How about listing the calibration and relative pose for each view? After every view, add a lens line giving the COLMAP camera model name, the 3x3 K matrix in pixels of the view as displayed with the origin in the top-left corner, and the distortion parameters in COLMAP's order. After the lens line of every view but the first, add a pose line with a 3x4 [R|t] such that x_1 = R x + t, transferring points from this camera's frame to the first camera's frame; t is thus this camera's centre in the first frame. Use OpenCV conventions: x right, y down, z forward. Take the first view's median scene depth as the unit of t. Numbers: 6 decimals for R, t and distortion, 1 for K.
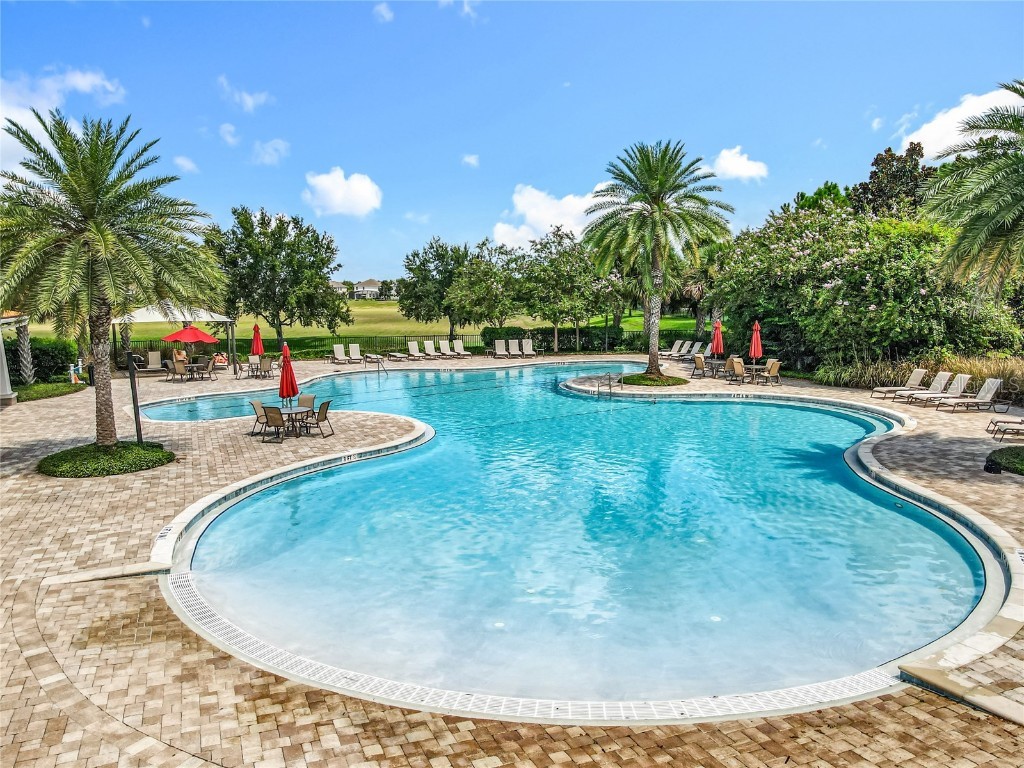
lens RADIAL K [[729.5, 0, 512.0], [0, 729.5, 384.0], [0, 0, 1]] dist [0.002450, 0.007378]
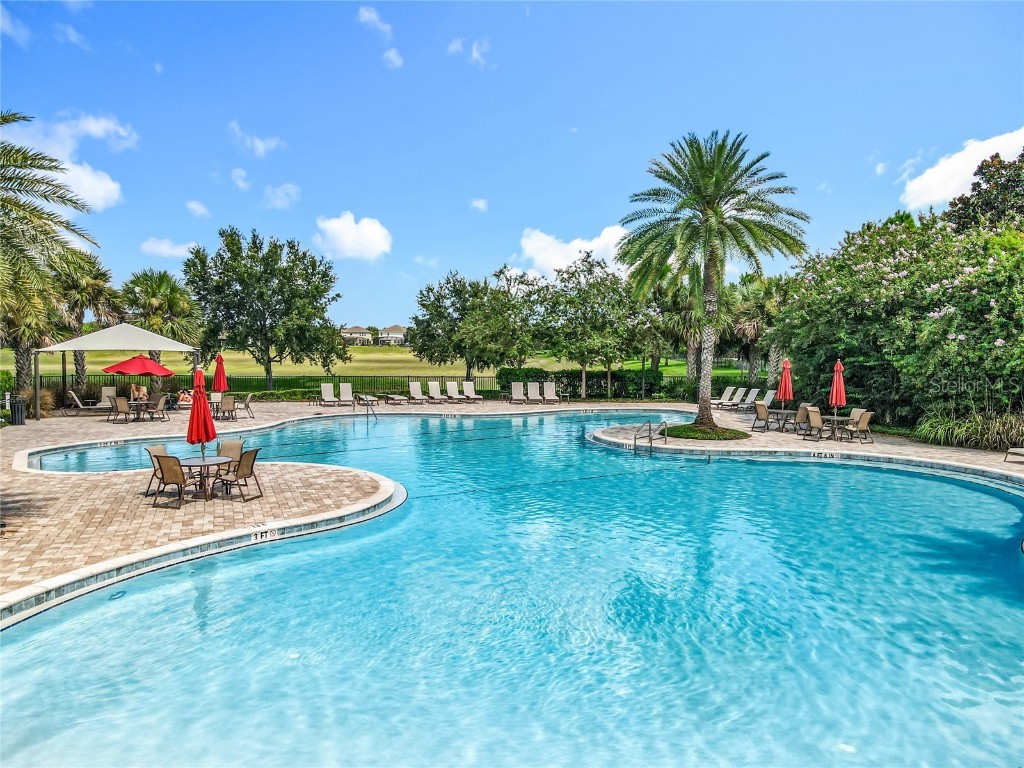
lens RADIAL K [[729.5, 0, 512.0], [0, 729.5, 384.0], [0, 0, 1]] dist [0.002450, 0.007378]
pose [[0.998885, 0.018837, -0.043283, 0.014830], [-0.021914, 0.997182, -0.071747, 0.002864], [0.041810, 0.072616, 0.996483, 0.159554]]
